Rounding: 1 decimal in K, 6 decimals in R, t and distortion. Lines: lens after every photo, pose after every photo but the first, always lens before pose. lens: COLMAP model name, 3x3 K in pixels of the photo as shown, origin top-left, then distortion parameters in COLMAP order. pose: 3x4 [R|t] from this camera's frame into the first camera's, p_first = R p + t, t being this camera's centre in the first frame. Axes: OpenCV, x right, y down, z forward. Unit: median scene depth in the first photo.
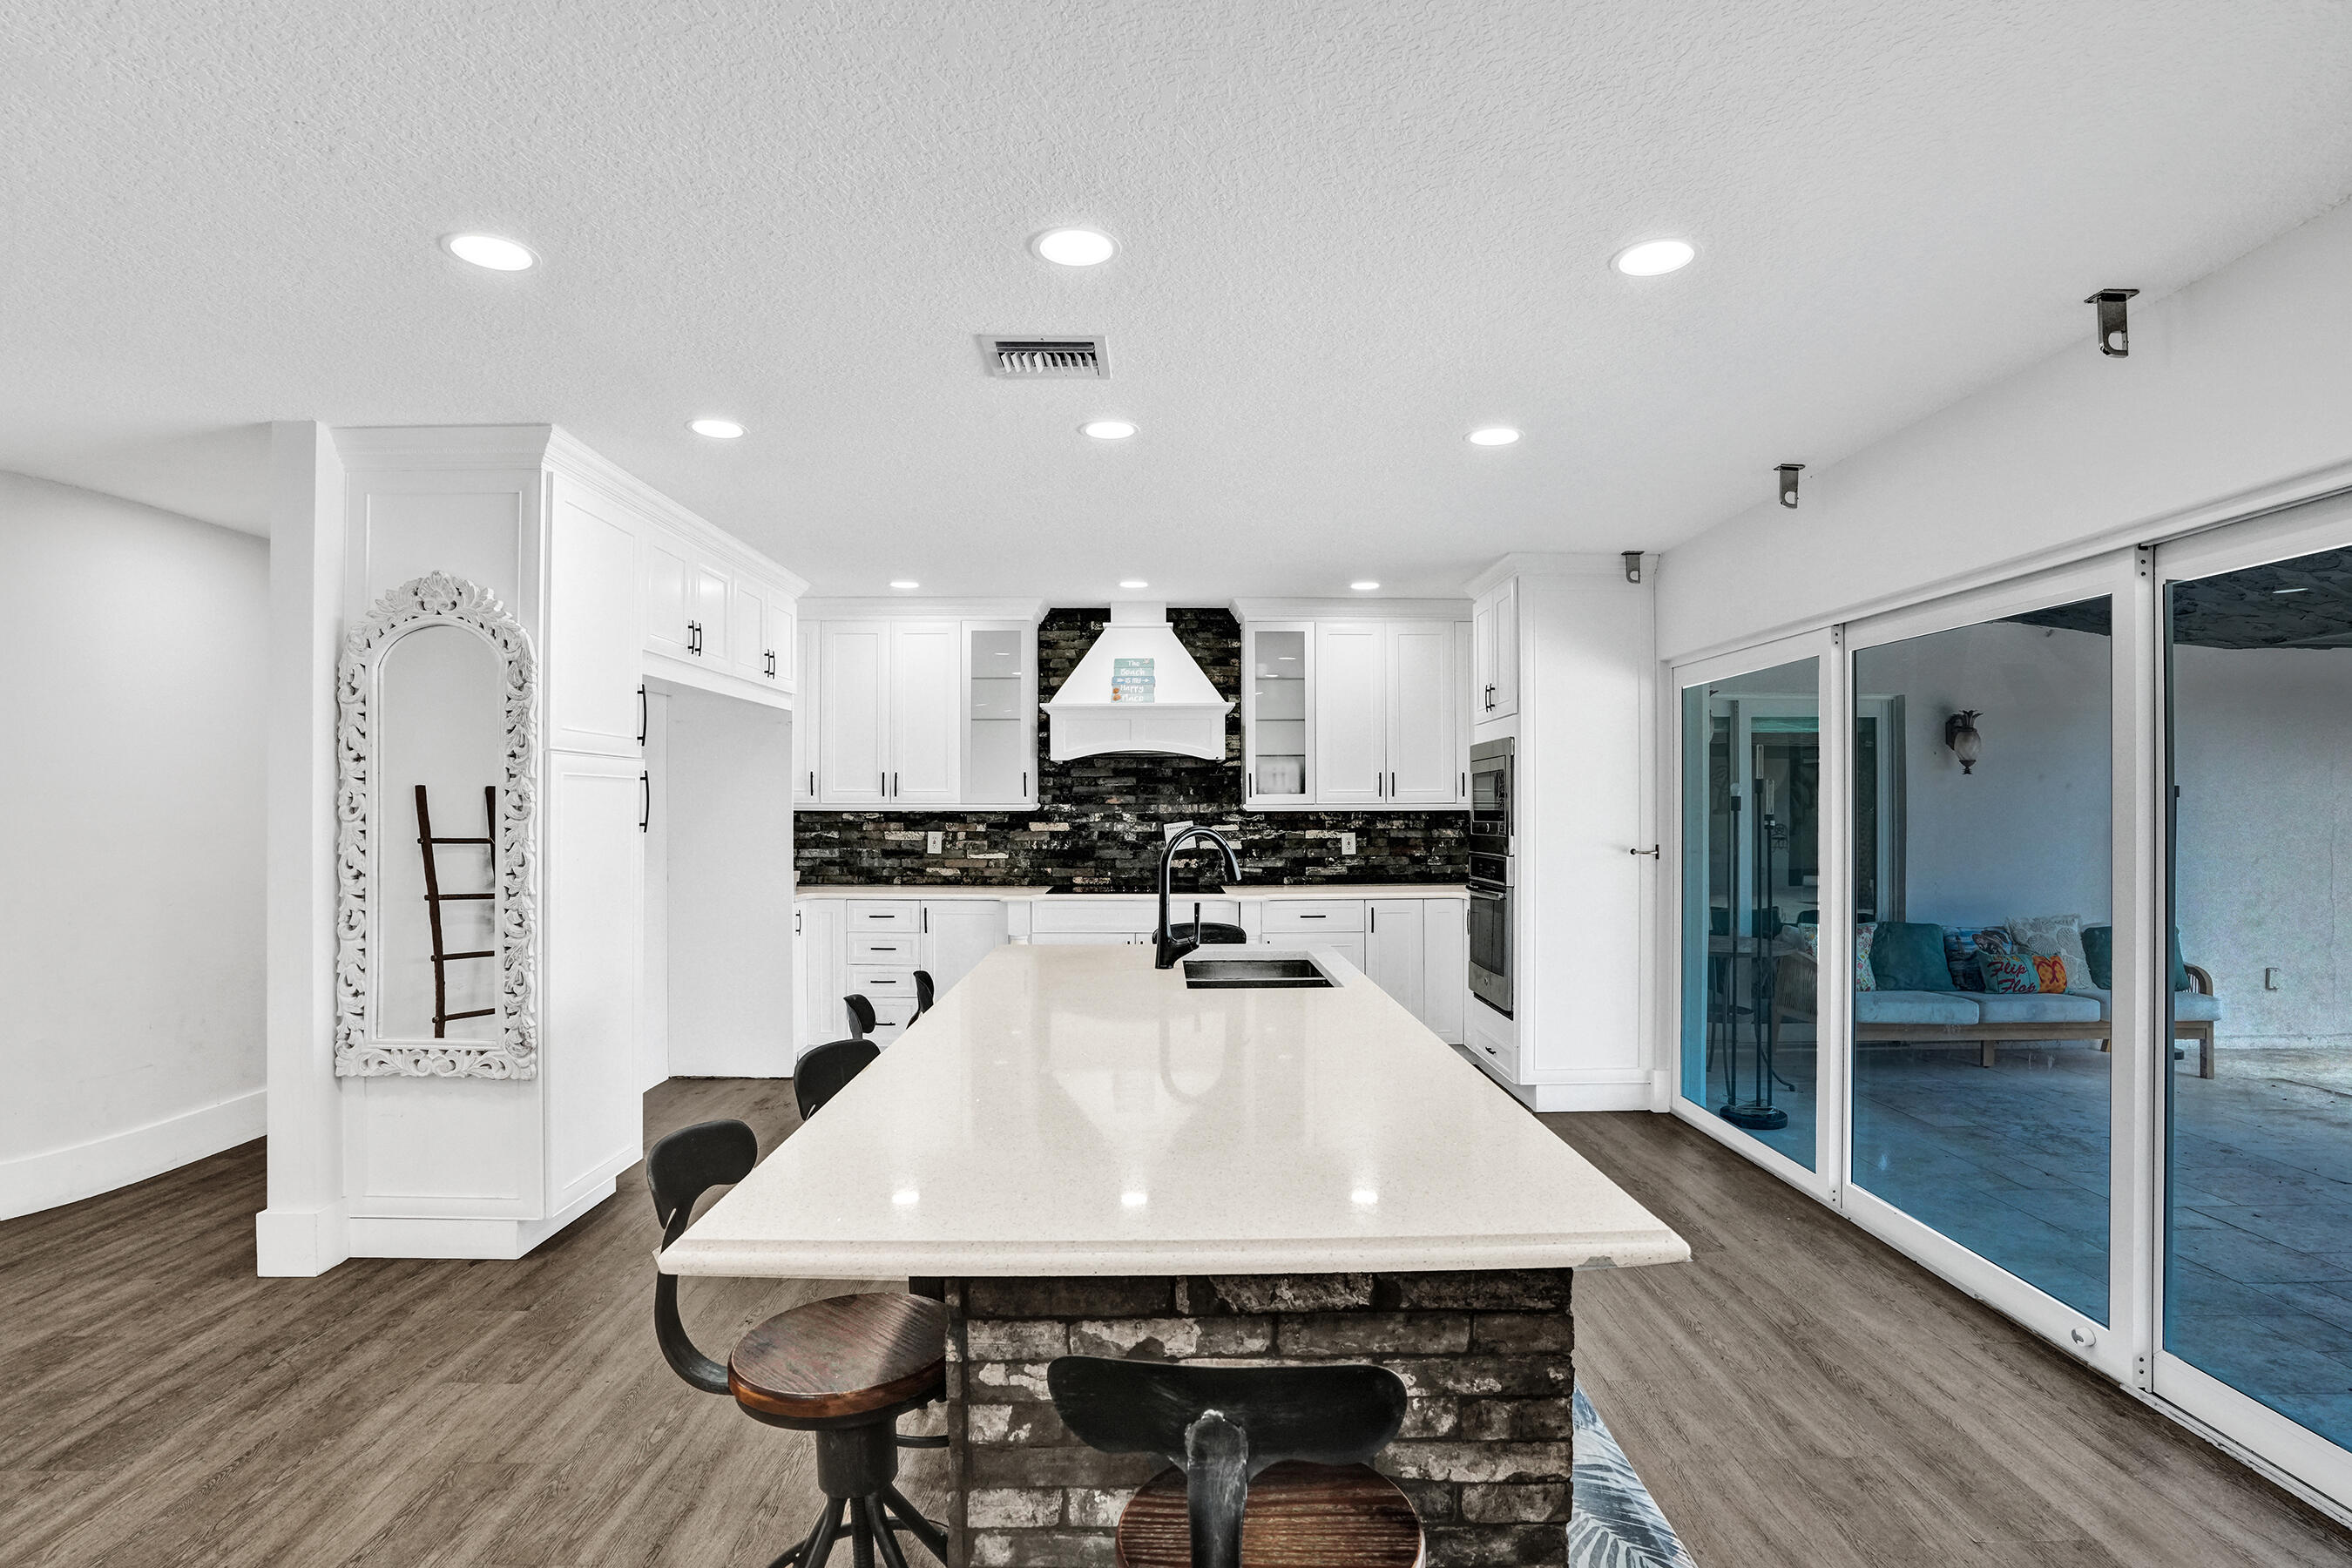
lens RADIAL K [[1137.9, 0, 1192.5], [0, 1137.9, 802.6], [0, 0, 1]] dist [-0.055455, 0.016580]
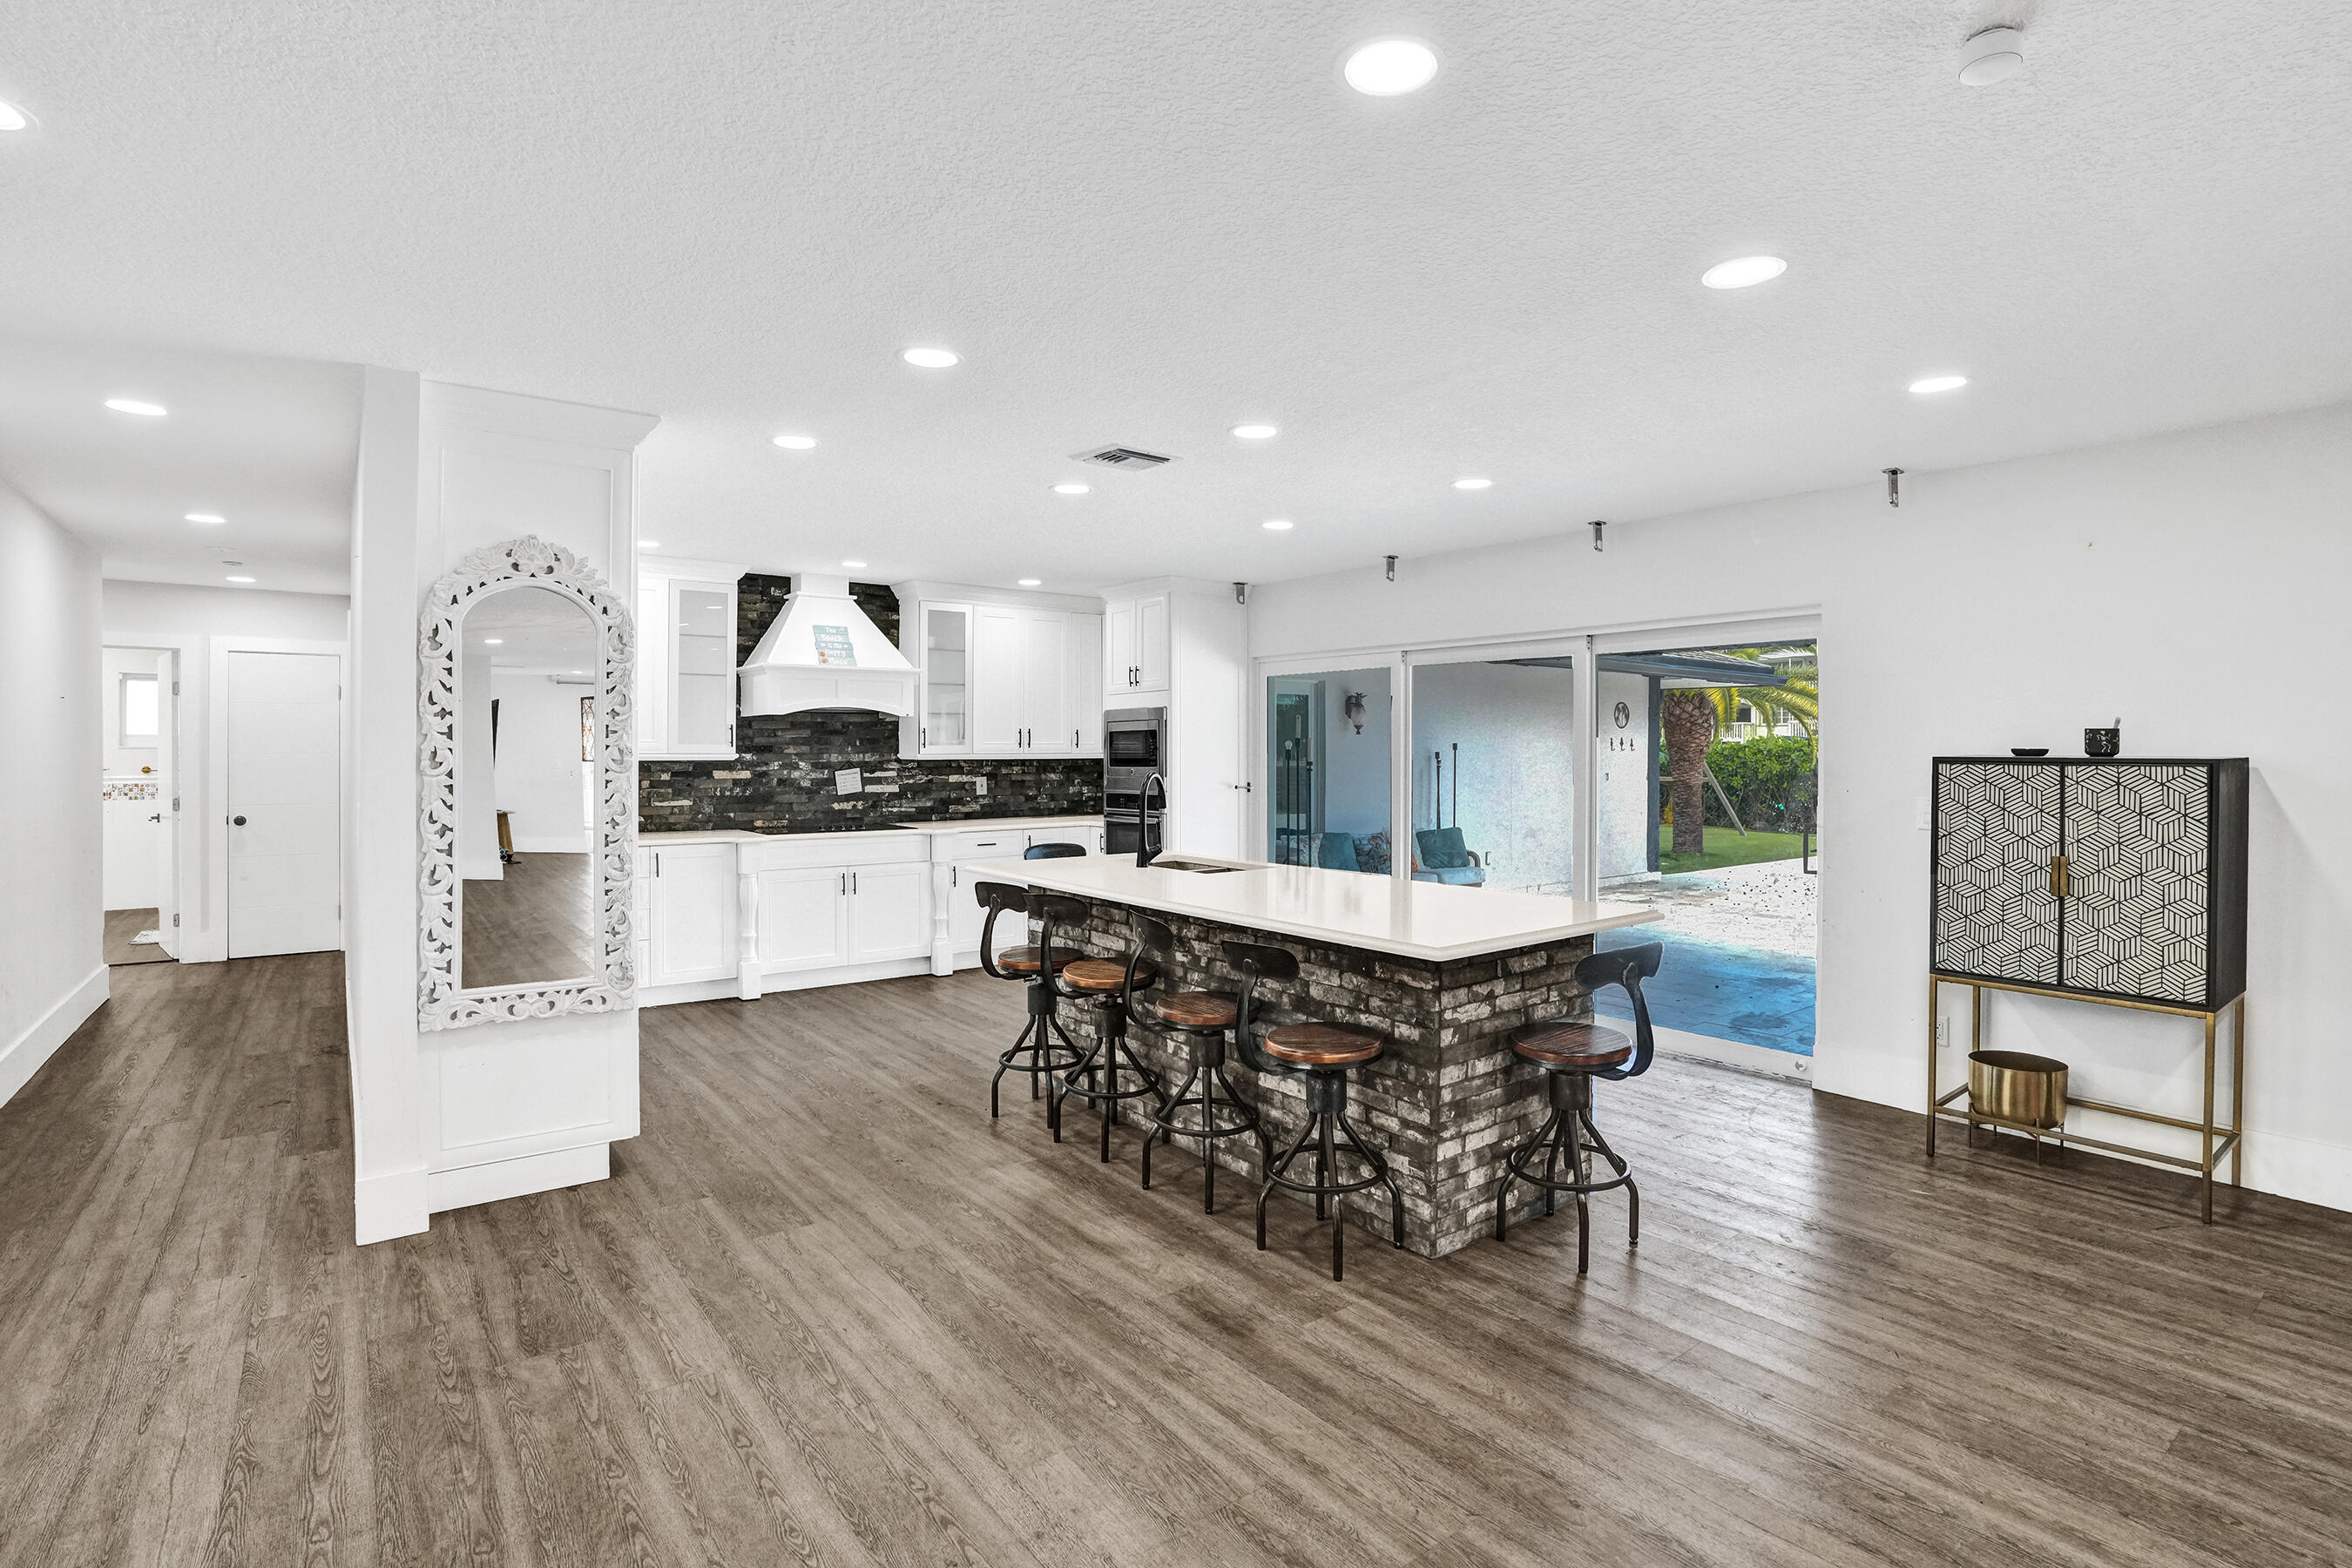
lens RADIAL K [[1137.9, 0, 1175.9], [0, 1137.9, 751.4], [0, 0, 1]] dist [-0.055455, 0.016580]
pose [[0.801512, 0.000708, 0.597978, -0.440373], [-0.003052, 0.999991, 0.002908, -0.005524], [-0.597971, -0.004156, 0.801507, -0.109975]]
